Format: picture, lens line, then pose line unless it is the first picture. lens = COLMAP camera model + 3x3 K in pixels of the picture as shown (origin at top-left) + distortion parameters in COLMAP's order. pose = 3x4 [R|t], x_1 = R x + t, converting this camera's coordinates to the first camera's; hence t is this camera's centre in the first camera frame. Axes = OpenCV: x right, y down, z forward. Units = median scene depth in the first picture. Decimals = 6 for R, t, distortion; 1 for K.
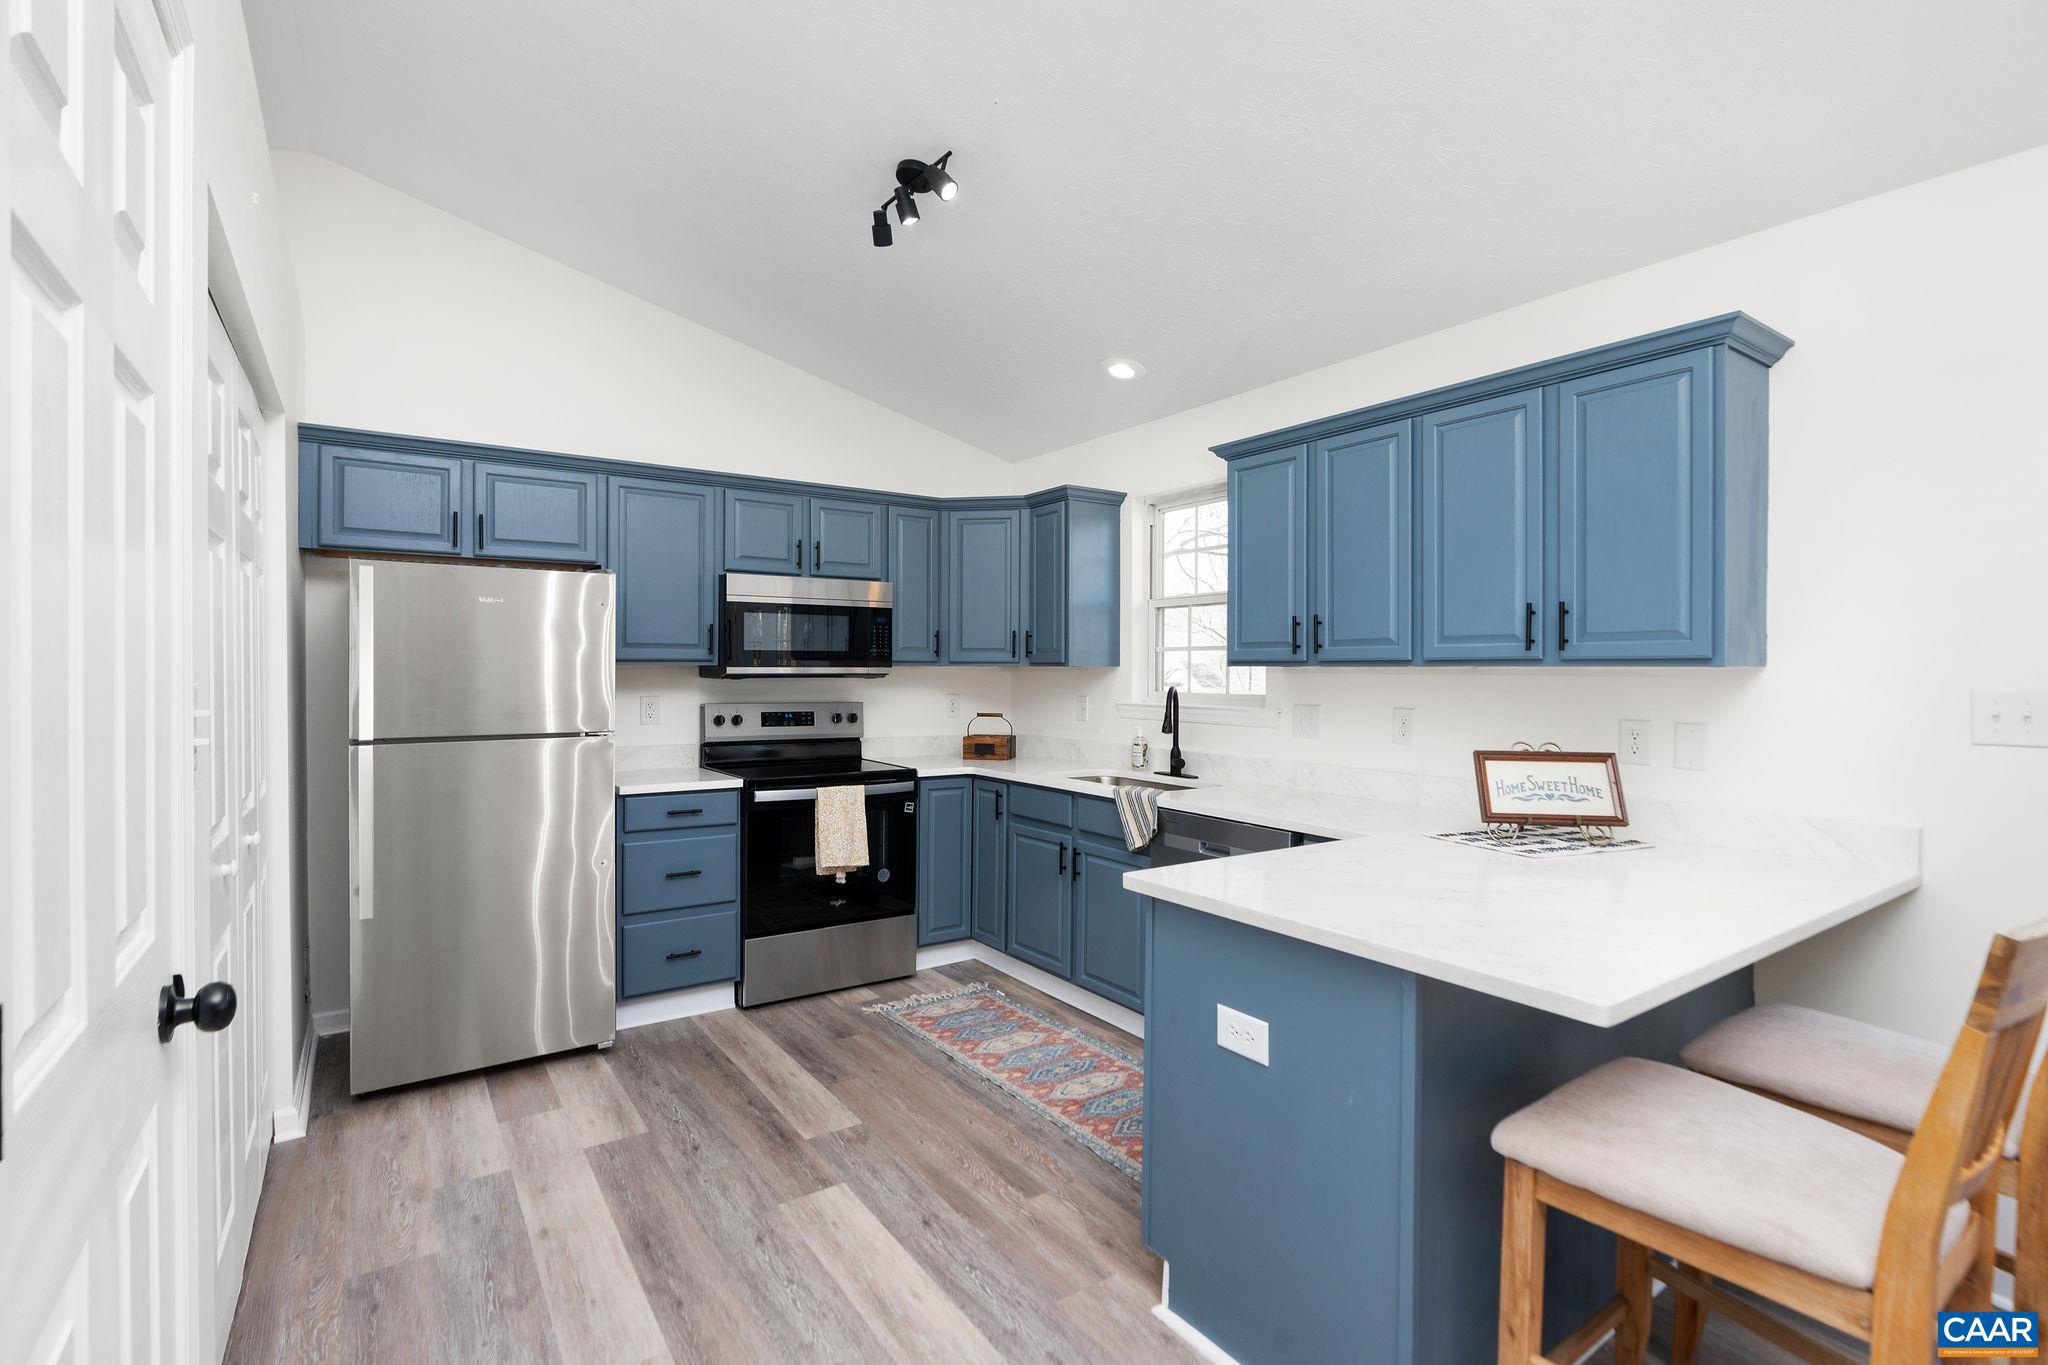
lens RADIAL K [[932.8, 0, 1027.9], [0, 932.8, 675.3], [0, 0, 1]] dist [-0.008992, 0.002191]
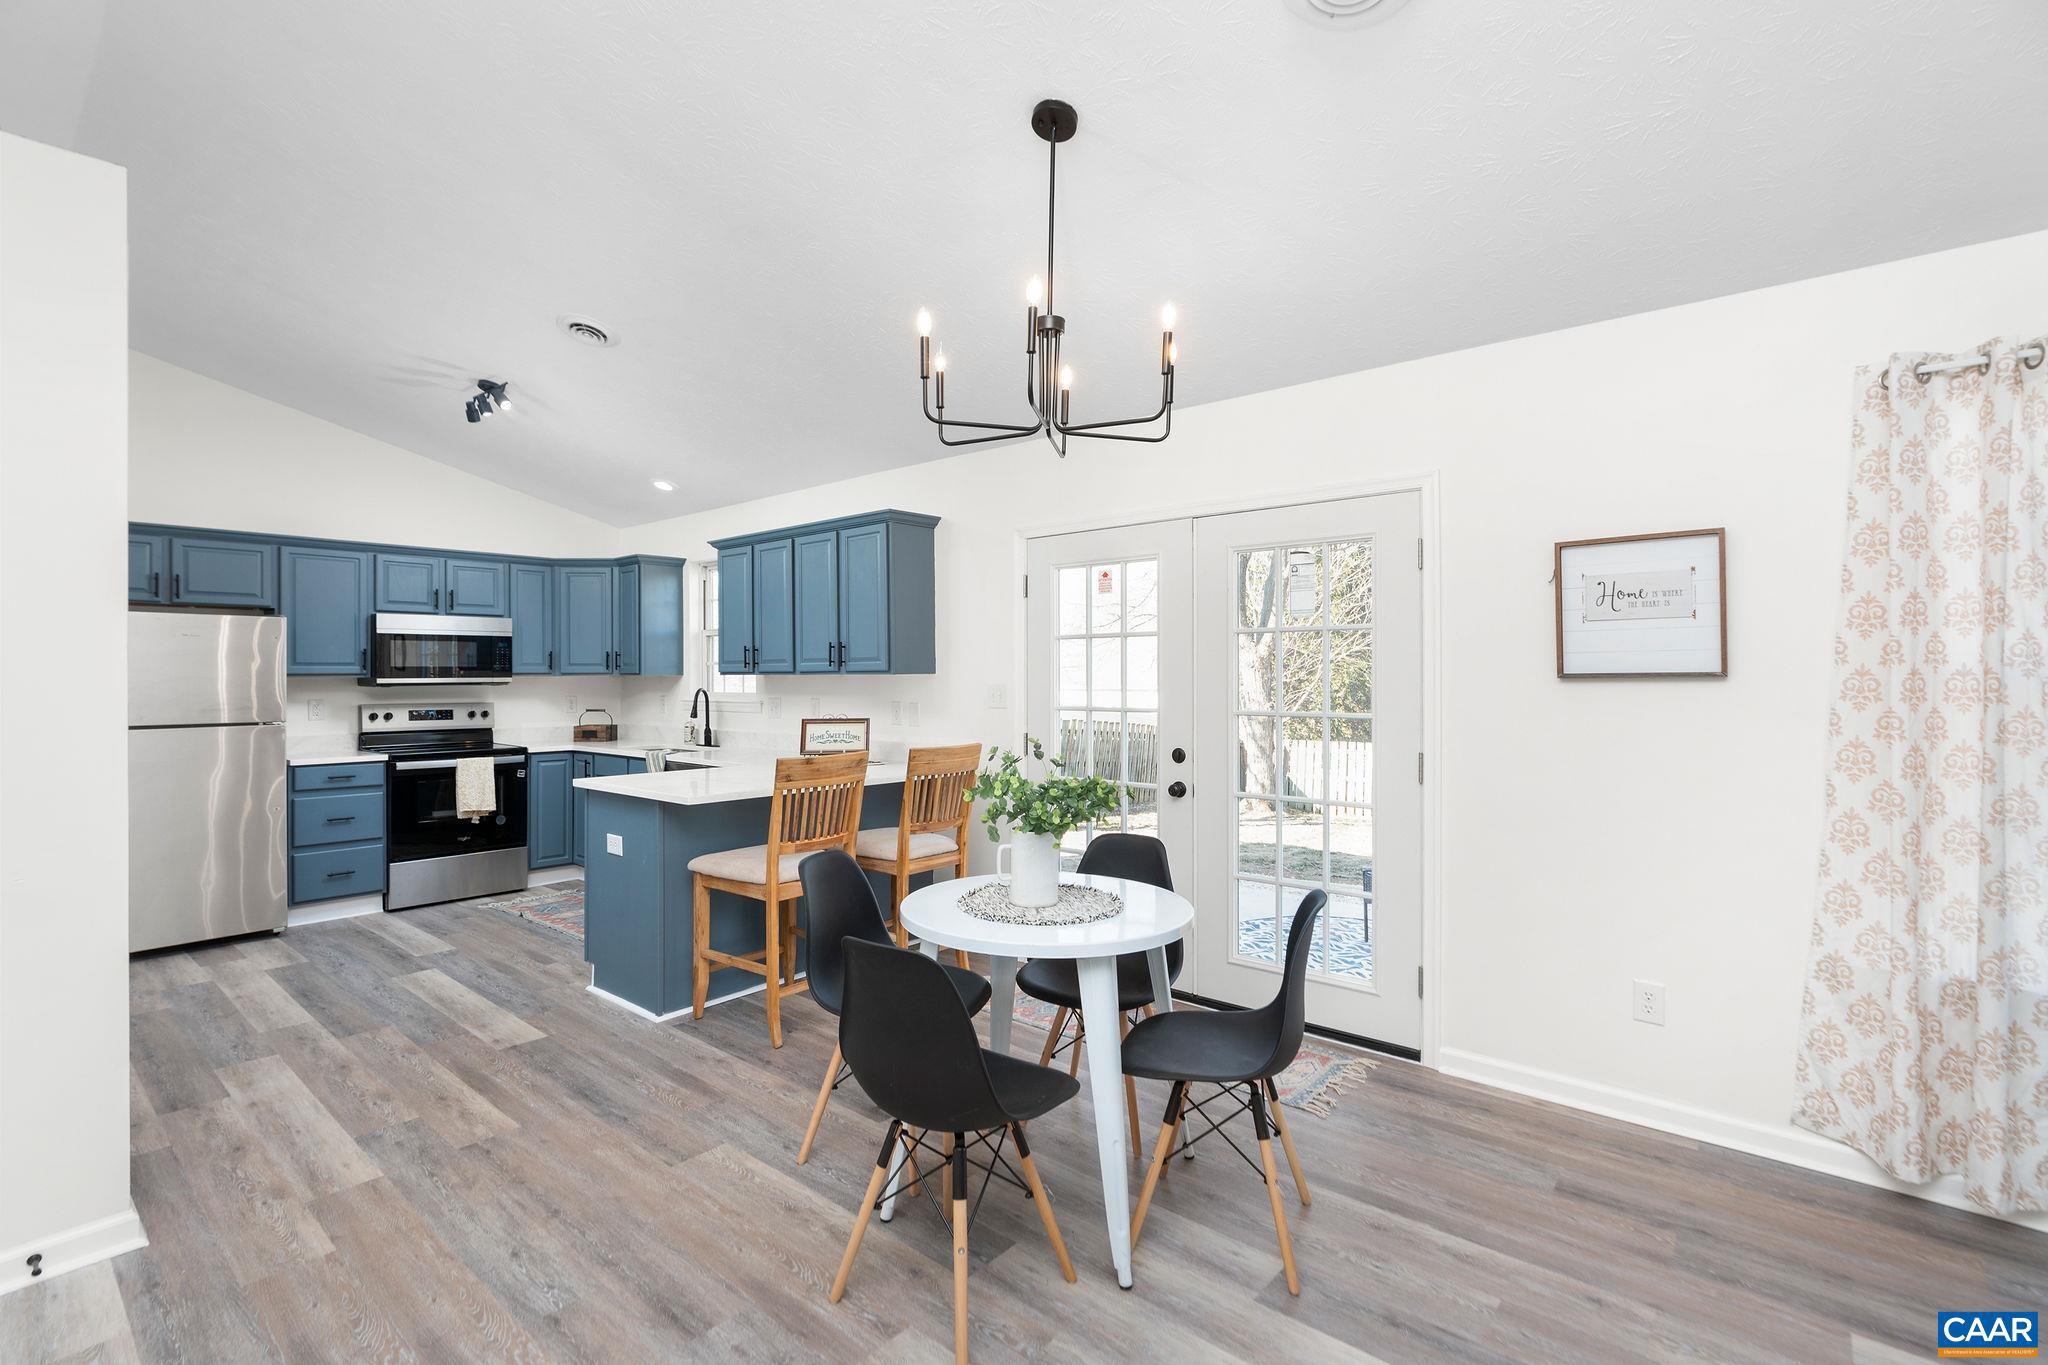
lens RADIAL K [[932.8, 0, 1030.3], [0, 932.8, 671.8], [0, 0, 1]] dist [-0.008992, 0.002191]
pose [[0.968146, -0.008826, 0.250230, 0.301461], [0.011065, 0.999910, -0.007545, 0.002599], [-0.250141, 0.010074, 0.968157, -0.655806]]
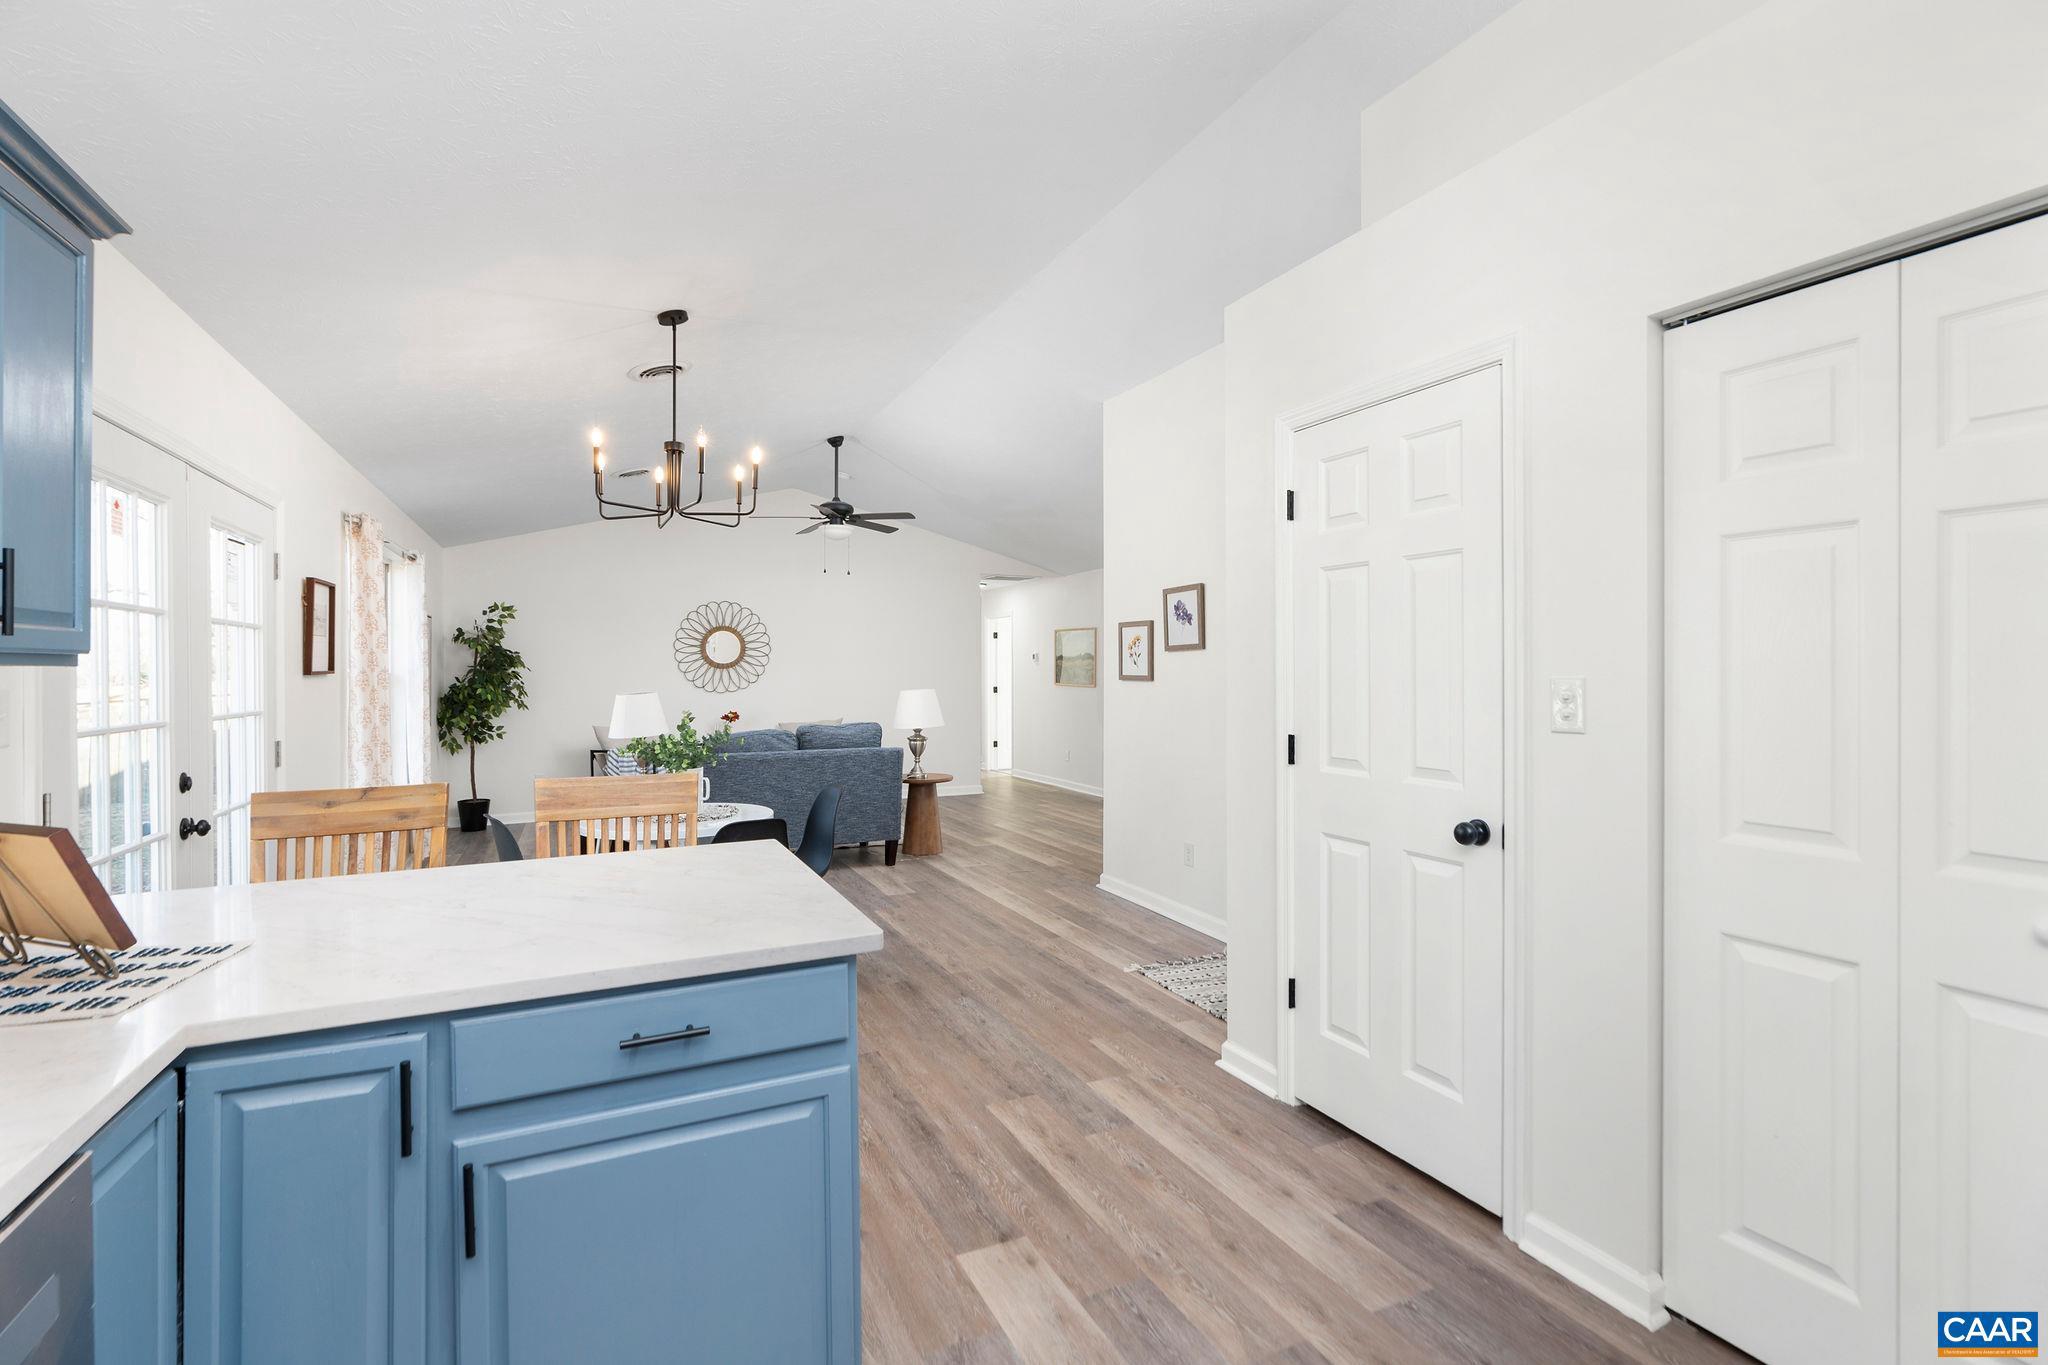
lens RADIAL K [[932.8, 0, 1023.0], [0, 932.8, 674.4], [0, 0, 1]] dist [-0.008992, 0.002191]
pose [[-0.984386, -0.000774, 0.176022, -0.093444], [0.001484, 0.999918, 0.012695, -0.005330], [-0.176017, 0.012758, -0.984304, 0.988376]]
